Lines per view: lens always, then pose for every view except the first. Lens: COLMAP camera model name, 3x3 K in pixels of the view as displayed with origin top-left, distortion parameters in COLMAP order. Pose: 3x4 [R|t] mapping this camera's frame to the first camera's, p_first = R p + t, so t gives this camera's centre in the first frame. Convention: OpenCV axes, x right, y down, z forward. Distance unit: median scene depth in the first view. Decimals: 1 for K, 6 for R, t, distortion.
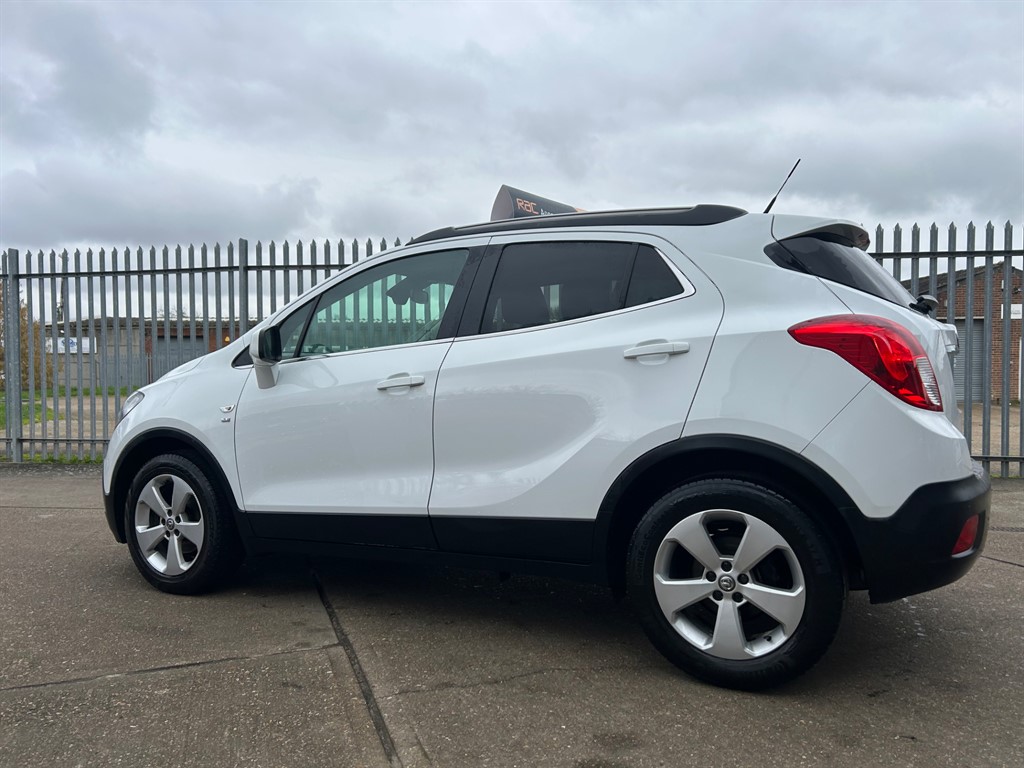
lens RADIAL K [[770.8, 0, 508.8], [0, 770.8, 387.6], [0, 0, 1]] dist [0.048047, -0.046993]
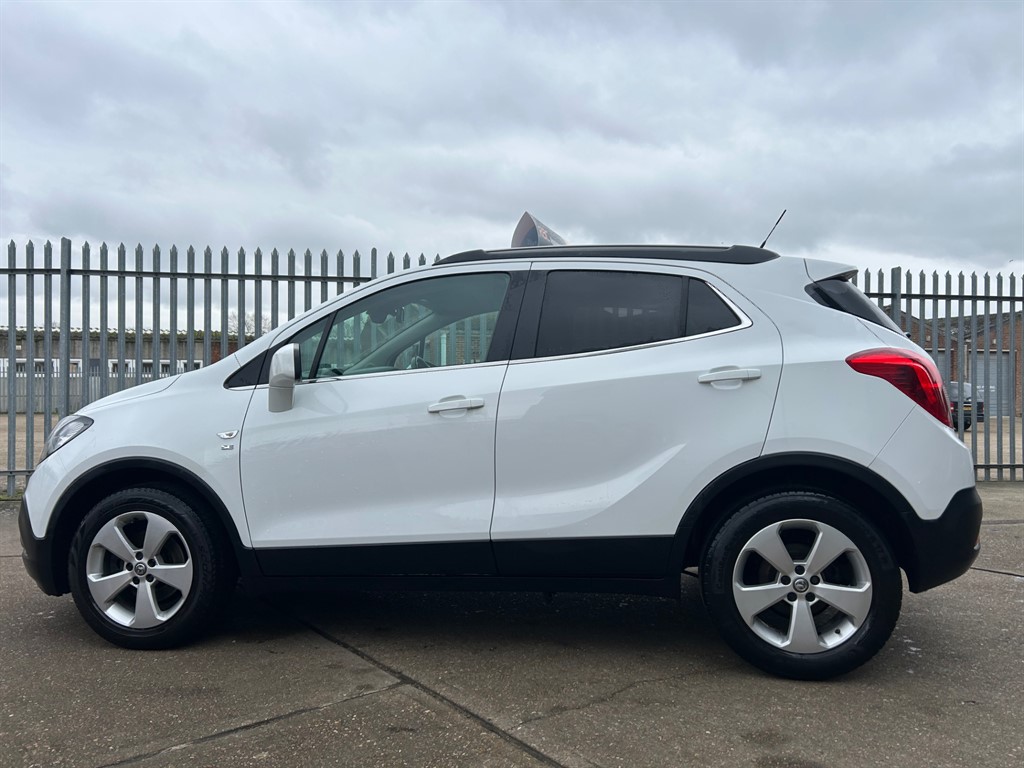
lens RADIAL K [[774.5, 0, 510.9], [0, 774.5, 380.8], [0, 0, 1]] dist [0.037591, -0.032374]
pose [[0.949677, 0.007640, 0.313137, -0.416024], [0.002471, 0.999489, -0.031877, -0.006730], [-0.313220, 0.031047, 0.949173, 0.048267]]
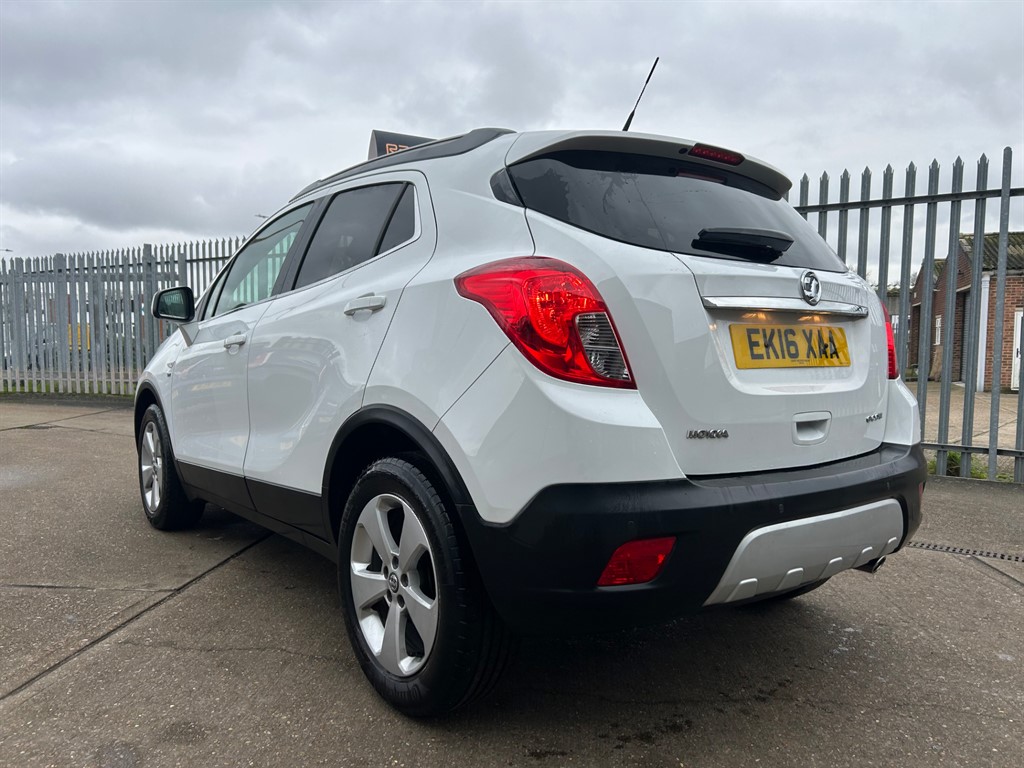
lens RADIAL K [[770.8, 0, 501.4], [0, 770.8, 387.2], [0, 0, 1]] dist [0.048047, -0.046993]
pose [[0.903084, 0.041033, -0.427499, 0.650360], [-0.026042, 0.998826, 0.040859, 0.003622], [0.428673, -0.025766, 0.903092, 0.265255]]
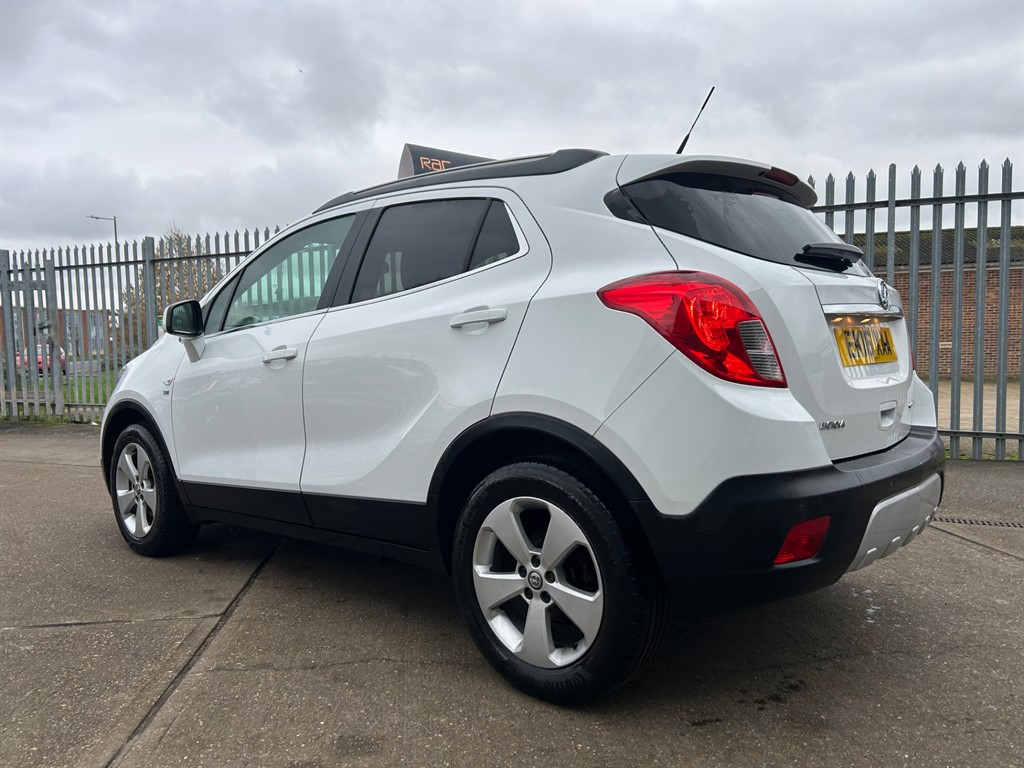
lens RADIAL K [[770.8, 0, 501.7], [0, 770.8, 386.7], [0, 0, 1]] dist [0.048047, -0.046993]
pose [[0.968684, 0.002767, -0.248280, 0.408705], [0.006452, 0.999320, 0.036308, -0.000605], [0.248212, -0.036773, 0.968008, 0.128909]]
